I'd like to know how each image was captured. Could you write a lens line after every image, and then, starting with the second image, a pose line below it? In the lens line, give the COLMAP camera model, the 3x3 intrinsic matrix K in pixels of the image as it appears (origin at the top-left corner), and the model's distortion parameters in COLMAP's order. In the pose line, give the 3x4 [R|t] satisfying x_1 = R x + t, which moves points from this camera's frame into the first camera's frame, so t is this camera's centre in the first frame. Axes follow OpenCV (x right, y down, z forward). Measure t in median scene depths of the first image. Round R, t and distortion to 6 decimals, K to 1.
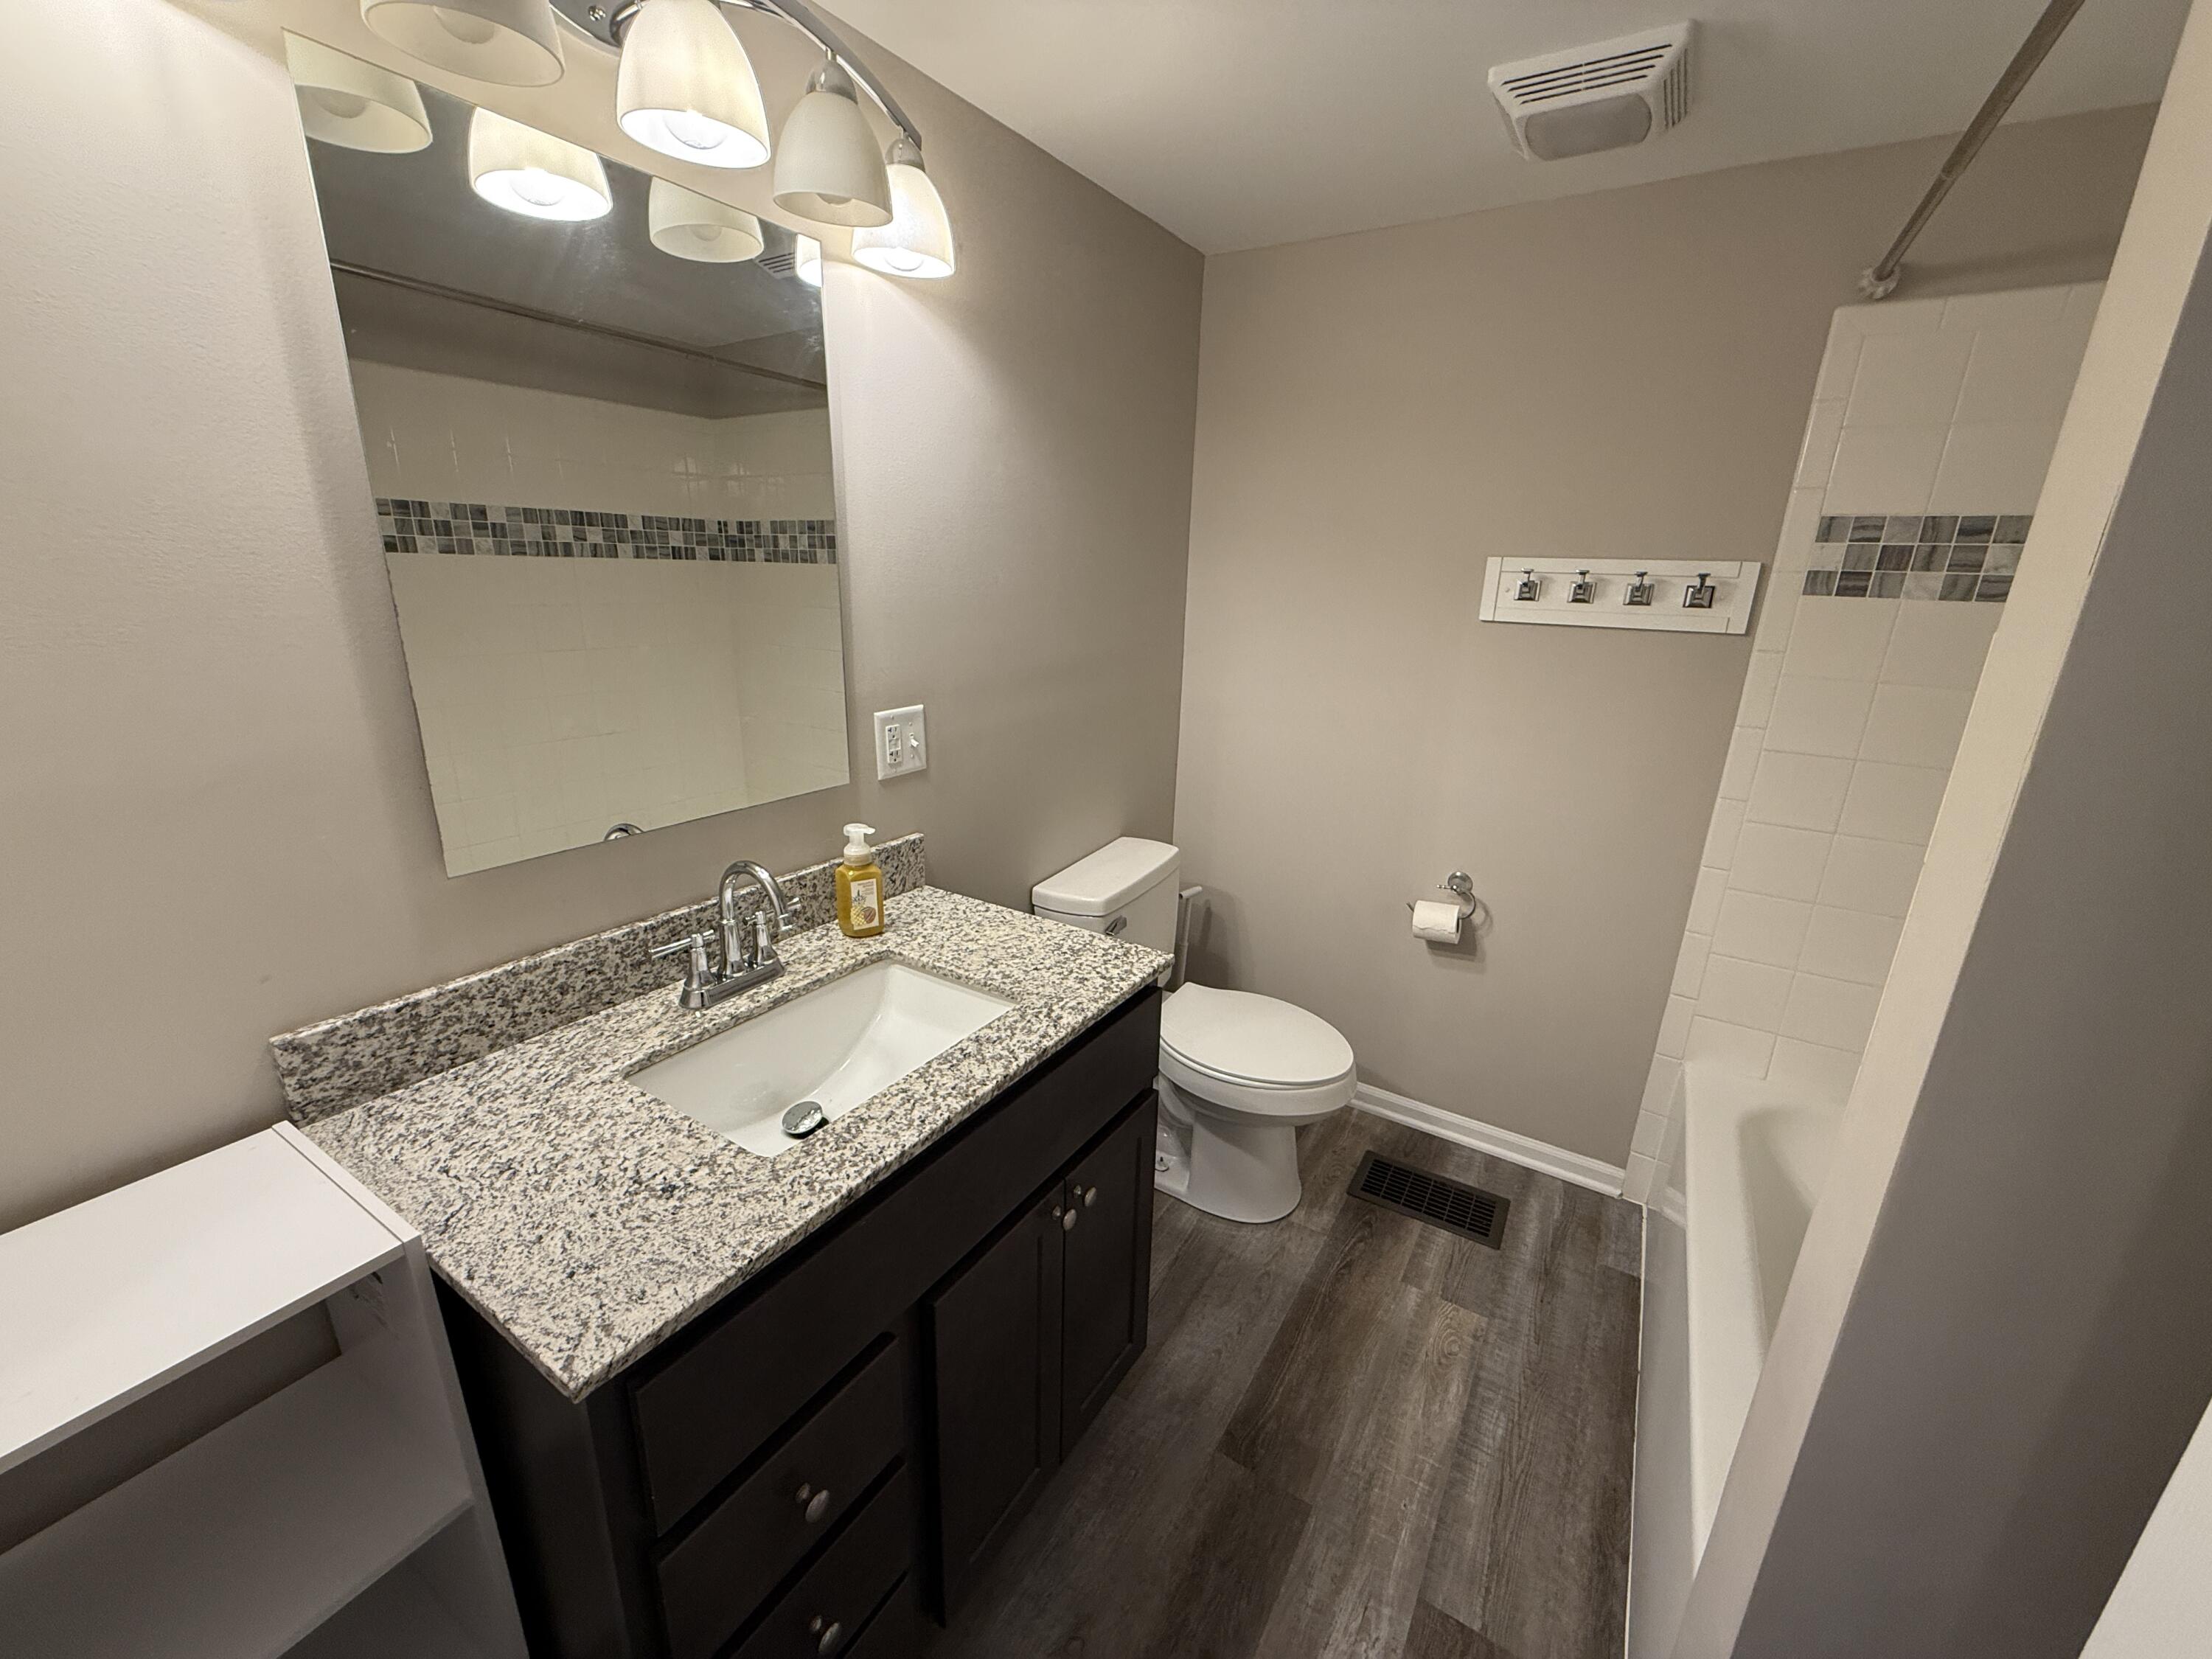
lens RADIAL K [[877.4, 0, 1106.6], [0, 877.4, 827.8], [0, 0, 1]] dist [-0.000263, -0.000008]
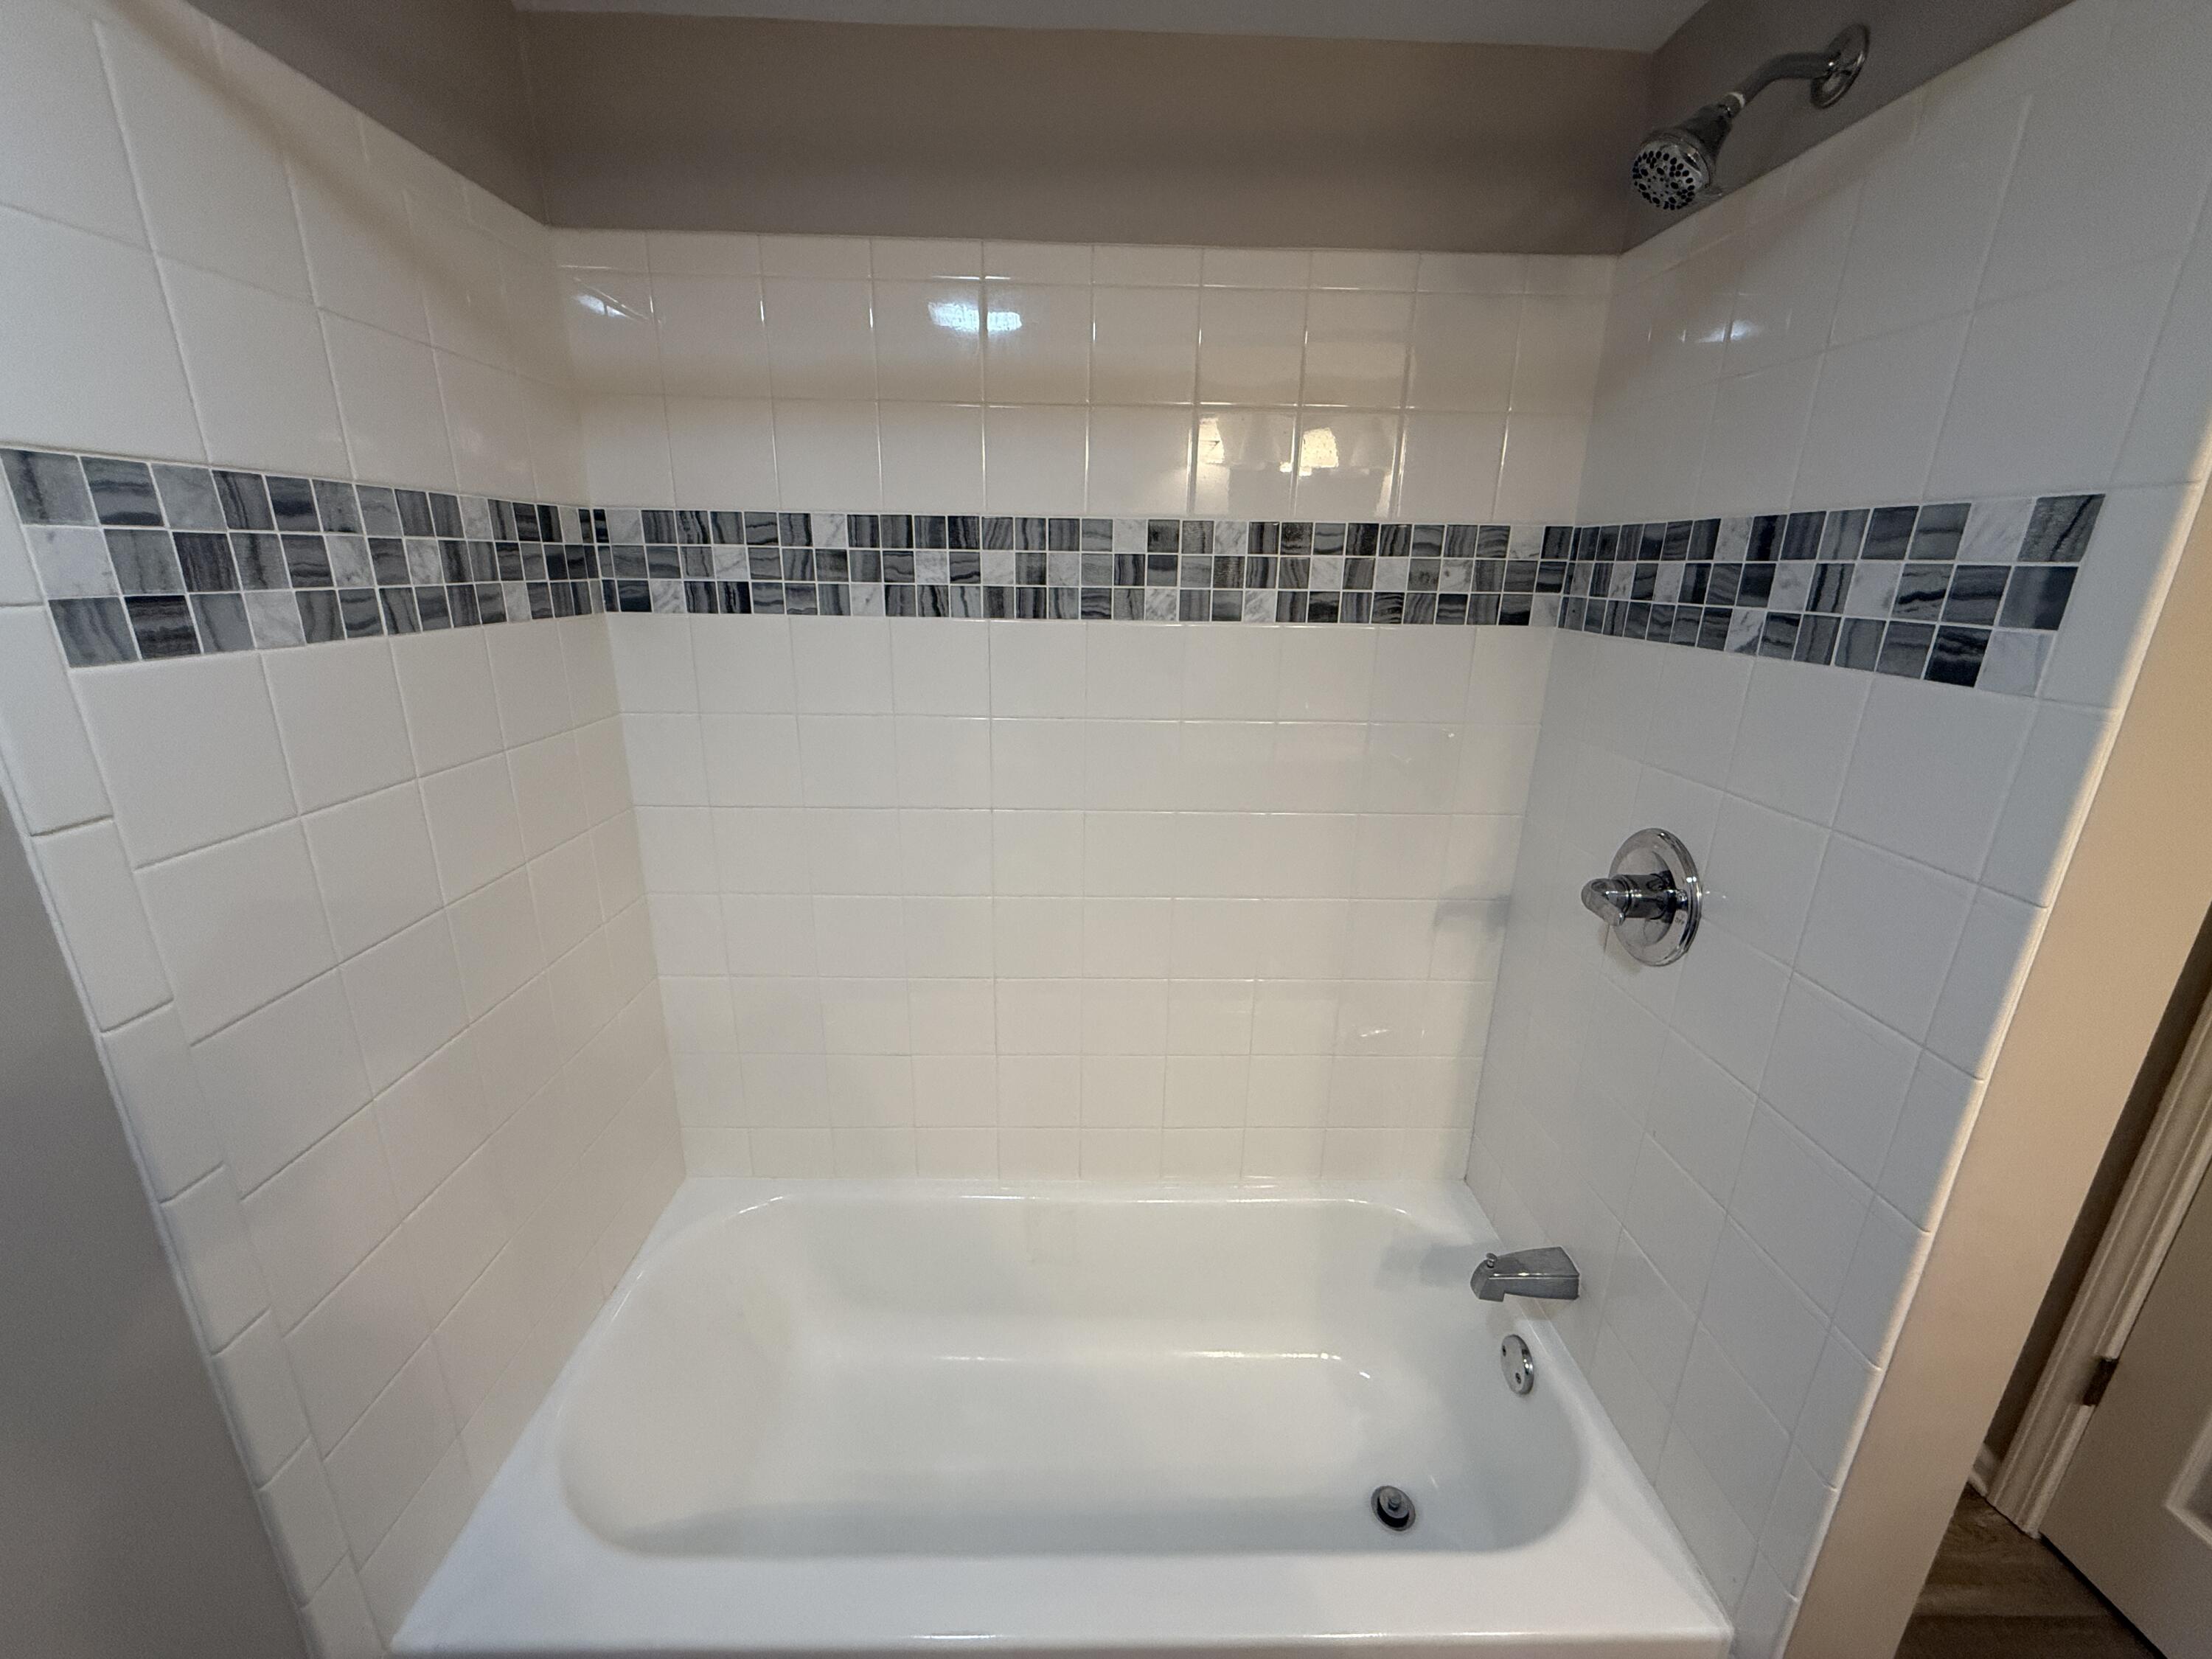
lens RADIAL K [[877.4, 0, 1099.9], [0, 877.4, 830.0], [0, 0, 1]] dist [-0.000263, -0.000008]
pose [[-0.540534, -0.276078, 0.794735, 0.260800], [0.222685, 0.863988, 0.451594, -0.289899], [-0.811316, 0.421077, -0.405537, 0.869759]]
